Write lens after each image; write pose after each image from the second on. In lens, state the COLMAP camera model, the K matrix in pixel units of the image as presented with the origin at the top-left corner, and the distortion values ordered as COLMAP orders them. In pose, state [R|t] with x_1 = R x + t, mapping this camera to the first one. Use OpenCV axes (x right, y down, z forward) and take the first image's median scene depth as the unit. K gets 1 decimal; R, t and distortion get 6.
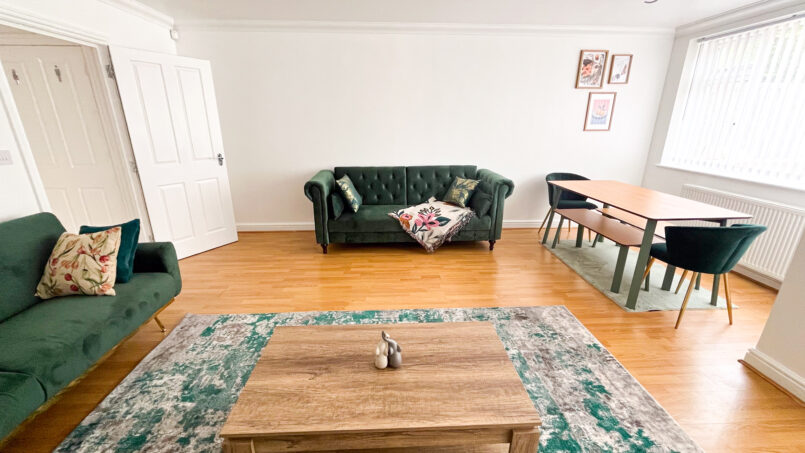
lens RADIAL K [[327.0, 0, 398.9], [0, 327.0, 228.1], [0, 0, 1]] dist [-0.003126, -0.000409]
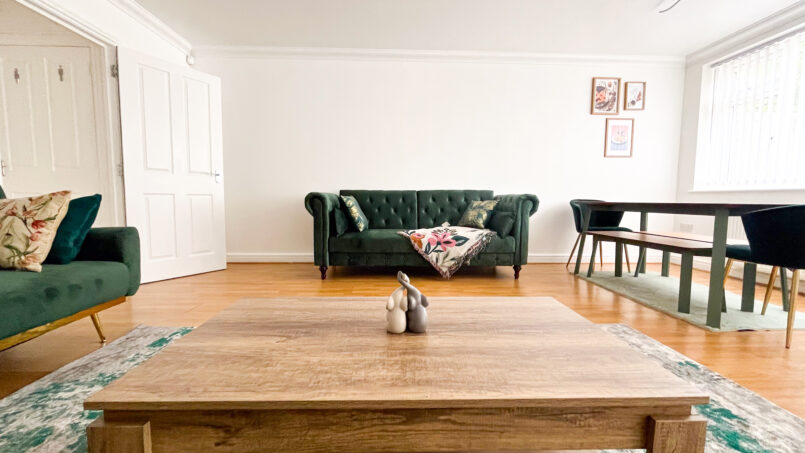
lens RADIAL K [[327.0, 0, 398.9], [0, 327.0, 228.1], [0, 0, 1]] dist [-0.003126, -0.000409]
pose [[0.999855, 0.008702, -0.014639, -0.020199], [-0.011869, 0.972521, -0.232513, 0.187494], [0.012214, 0.232653, 0.972483, 0.174269]]
